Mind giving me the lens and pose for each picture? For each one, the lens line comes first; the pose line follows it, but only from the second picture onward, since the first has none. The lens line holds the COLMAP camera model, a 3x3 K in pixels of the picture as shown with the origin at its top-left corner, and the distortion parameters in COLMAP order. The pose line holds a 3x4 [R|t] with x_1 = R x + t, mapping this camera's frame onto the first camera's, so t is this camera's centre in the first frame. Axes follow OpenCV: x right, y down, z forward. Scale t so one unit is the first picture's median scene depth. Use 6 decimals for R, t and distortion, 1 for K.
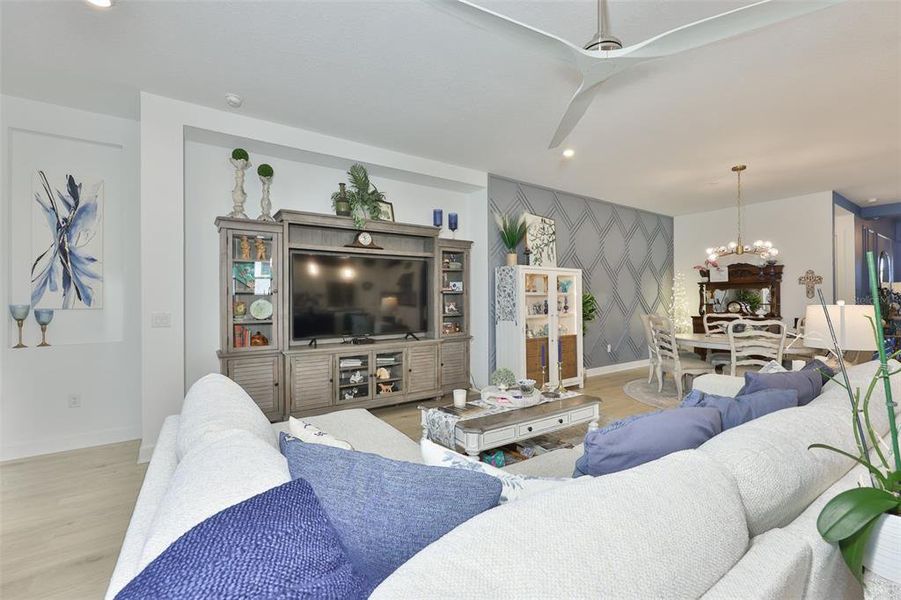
lens RADIAL K [[382.7, 0, 452.4], [0, 382.7, 299.3], [0, 0, 1]] dist [-0.001885, -0.000010]
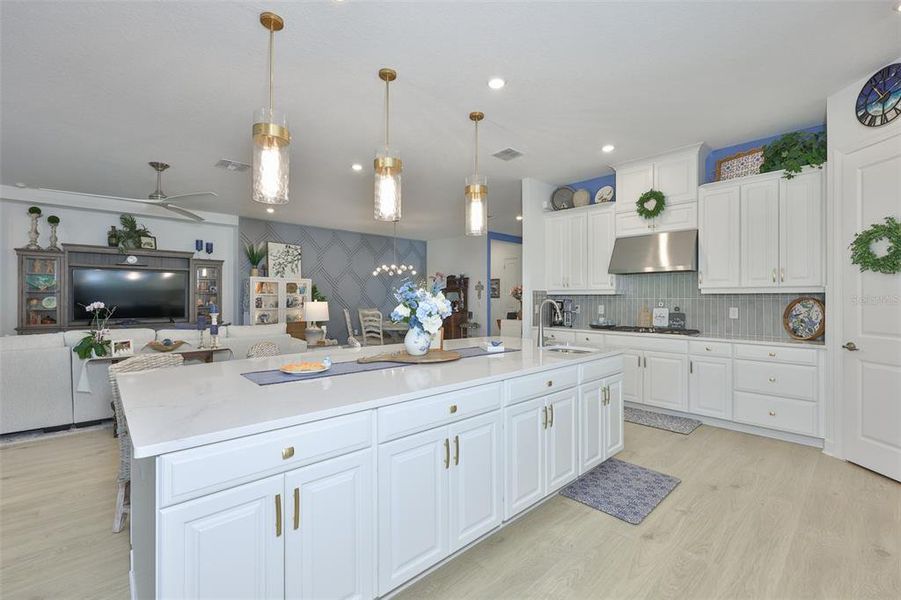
lens RADIAL K [[386.8, 0, 449.9], [0, 386.8, 298.2], [0, 0, 1]] dist [0.000506, 0.000067]
pose [[0.990439, 0.009371, 0.137633, 0.736340], [-0.009332, 0.999956, -0.000928, -0.005344], [-0.137636, -0.000365, 0.990483, -0.675228]]
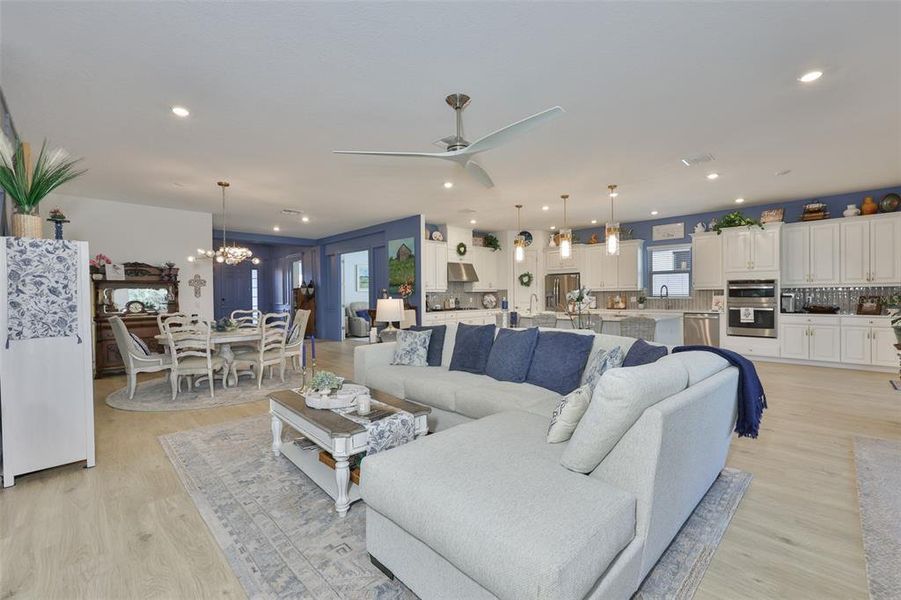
lens RADIAL K [[382.7, 0, 452.4], [0, 382.7, 299.3], [0, 0, 1]] dist [-0.001885, -0.000010]
pose [[-0.176696, -0.004996, 0.984253, -0.493169], [0.010480, 0.999921, 0.006957, 0.002958], [-0.984210, 0.011545, -0.176629, 0.512121]]
